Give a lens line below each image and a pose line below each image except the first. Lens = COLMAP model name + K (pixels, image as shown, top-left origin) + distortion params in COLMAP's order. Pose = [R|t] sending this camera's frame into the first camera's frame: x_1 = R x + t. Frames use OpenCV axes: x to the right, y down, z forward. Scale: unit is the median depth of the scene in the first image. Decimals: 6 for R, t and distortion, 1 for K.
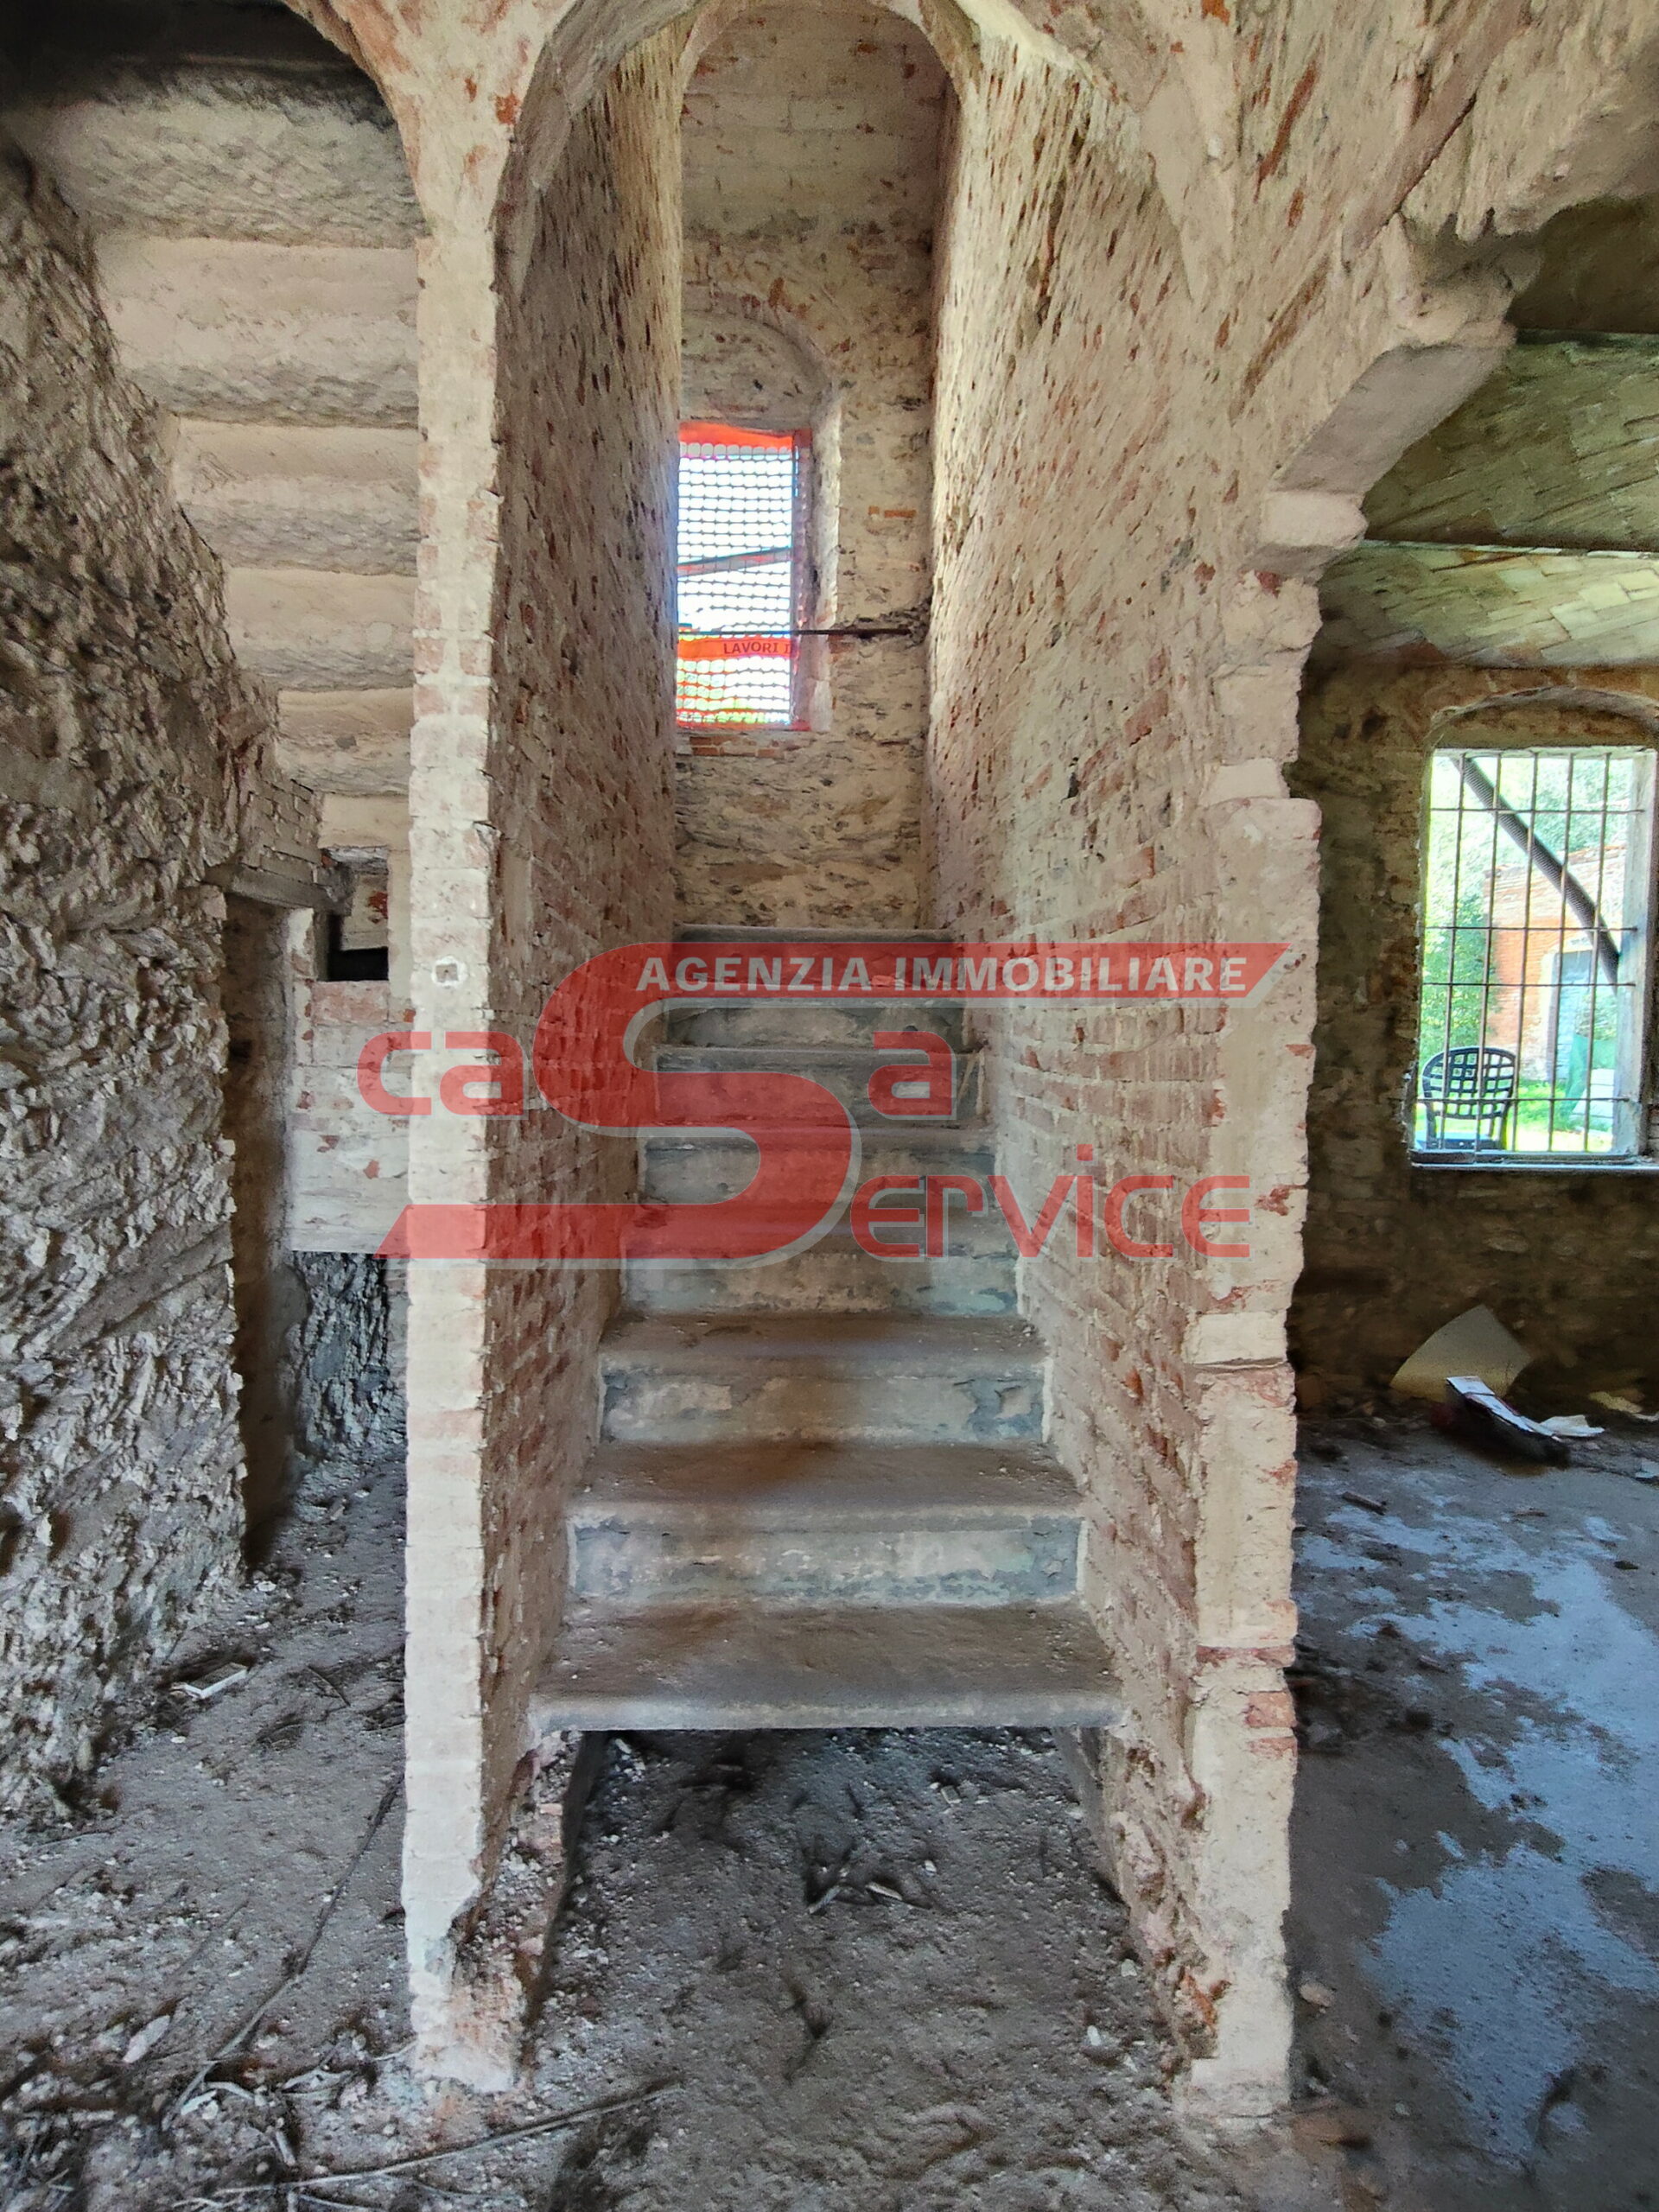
lens RADIAL K [[1043.5, 0, 823.7], [0, 1043.5, 1074.2], [0, 0, 1]] dist [-0.007515, 0.002227]
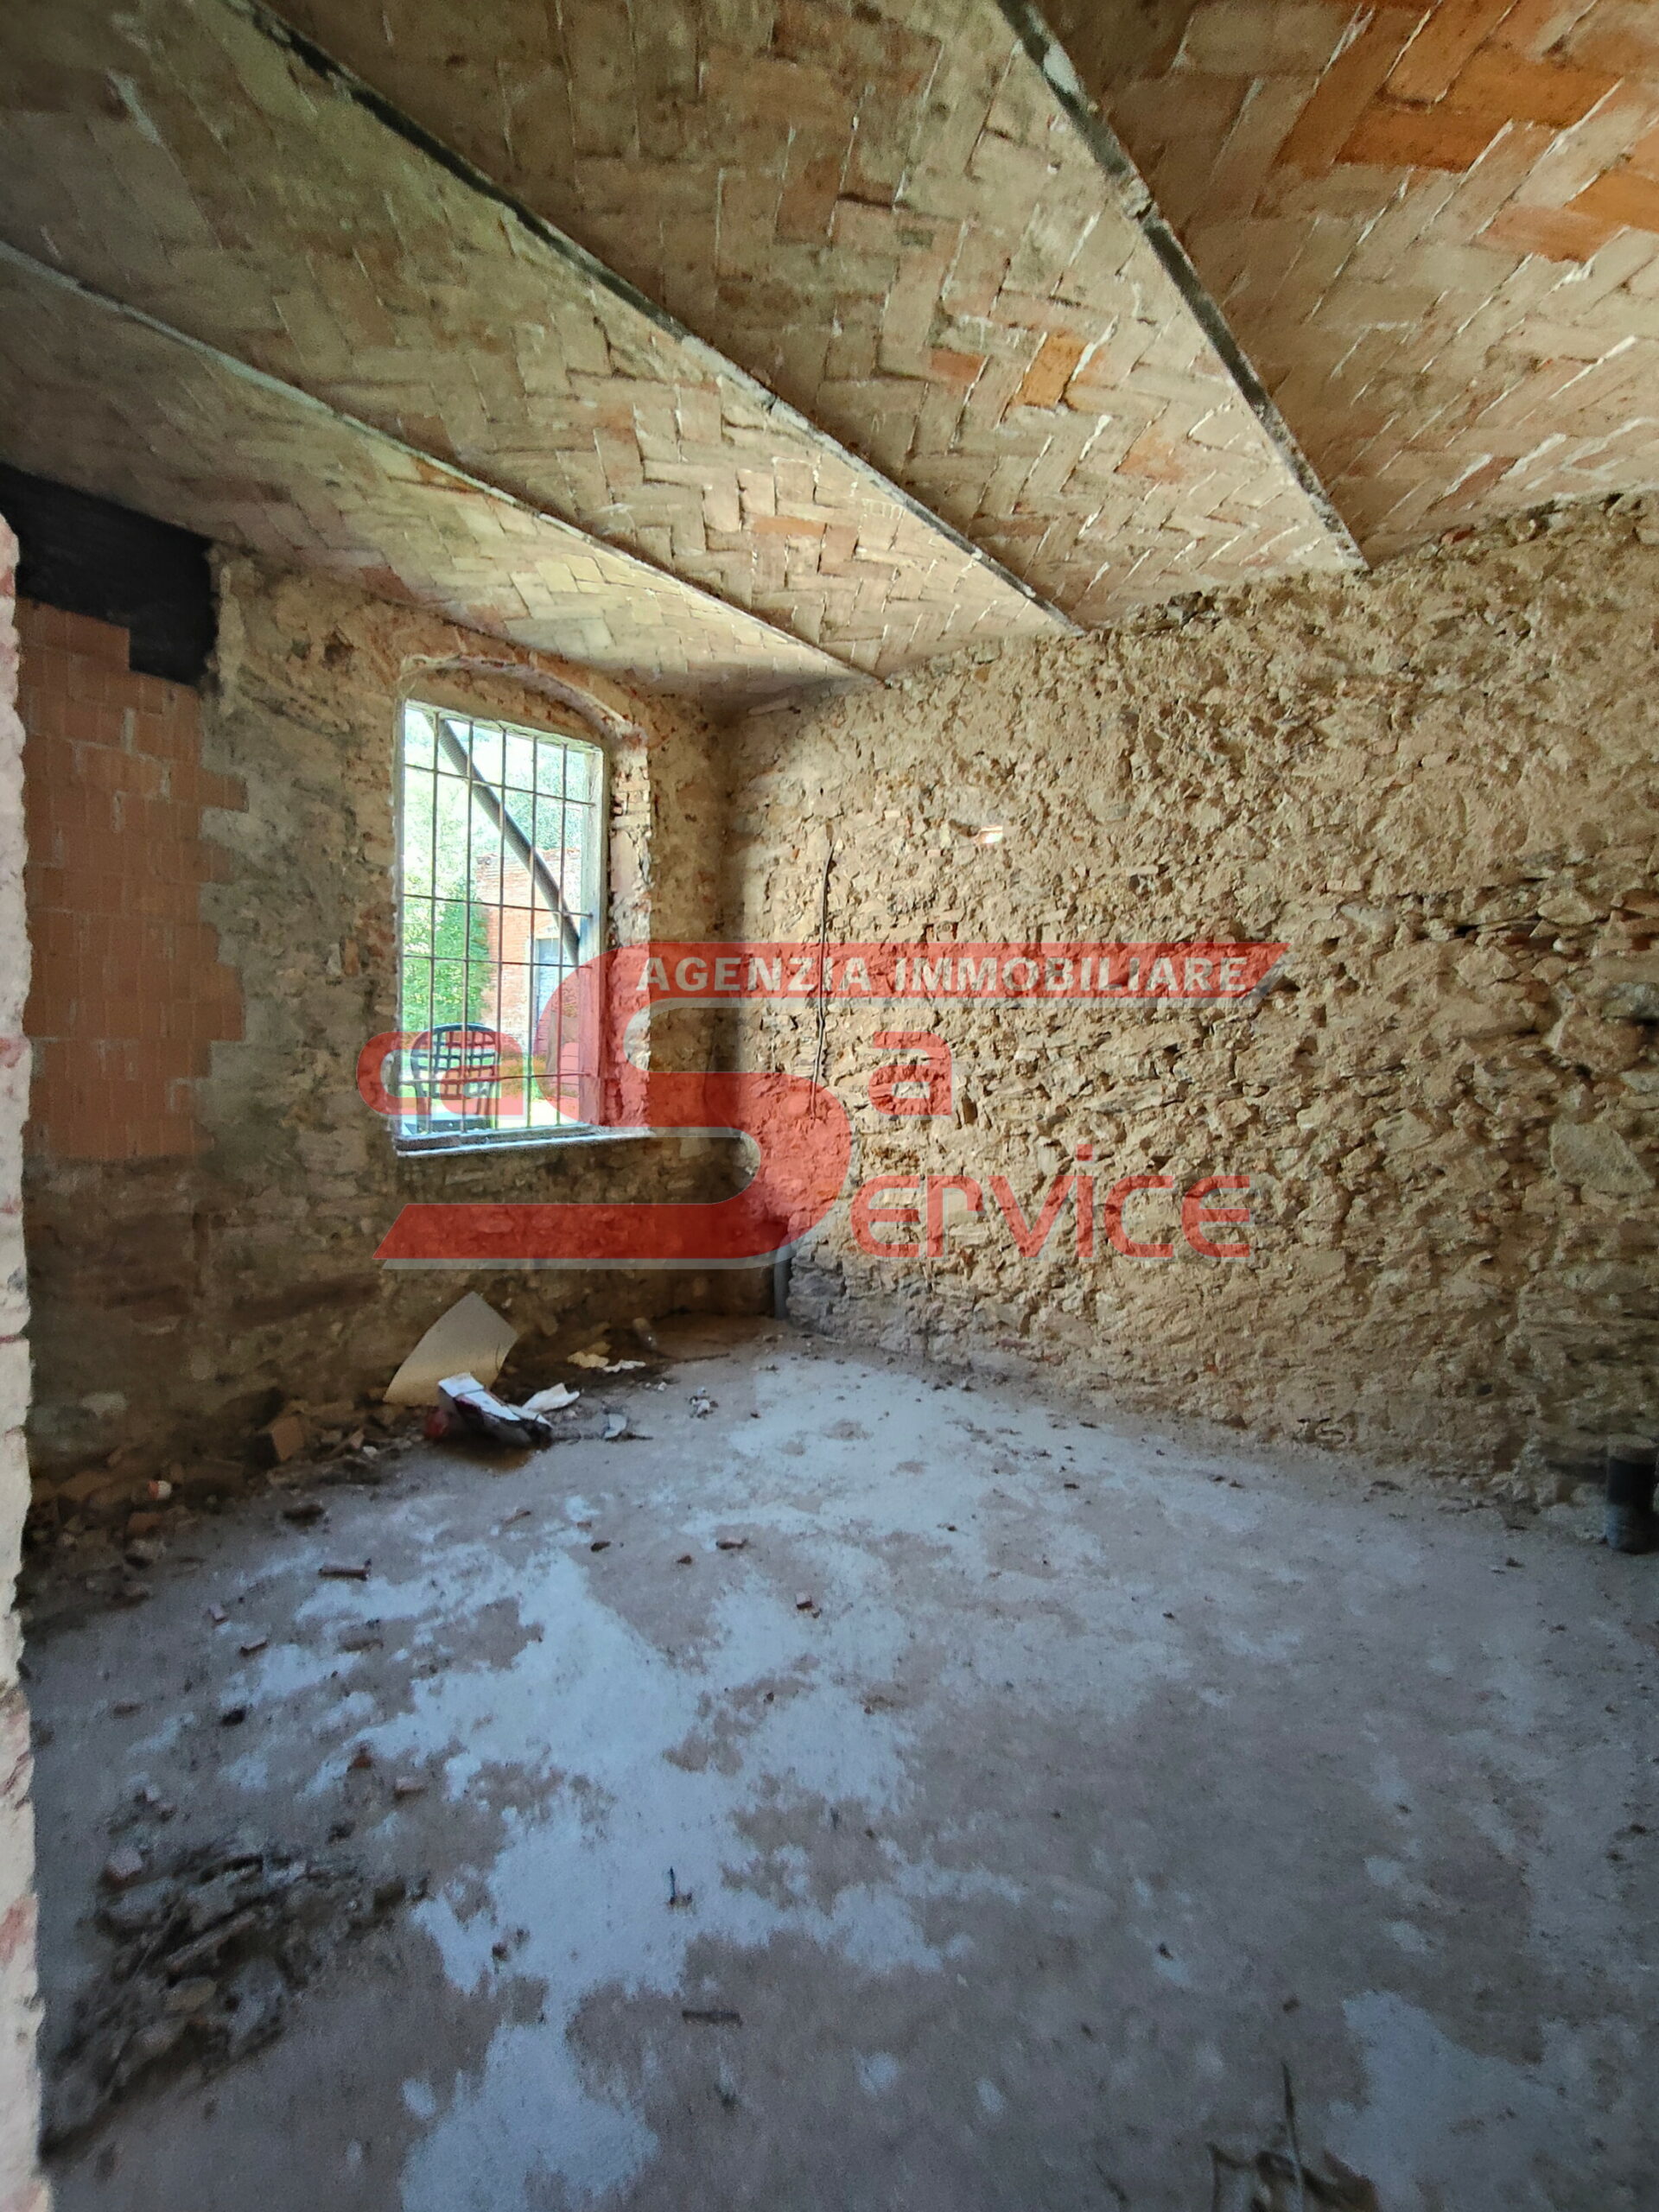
lens RADIAL K [[1043.5, 0, 843.9], [0, 1043.5, 1092.9], [0, 0, 1]] dist [-0.007515, 0.002227]
pose [[0.625288, -0.049053, 0.778851, 0.099575], [0.015526, 0.998607, 0.050428, -0.006719], [-0.780239, -0.019440, 0.625179, 0.123593]]
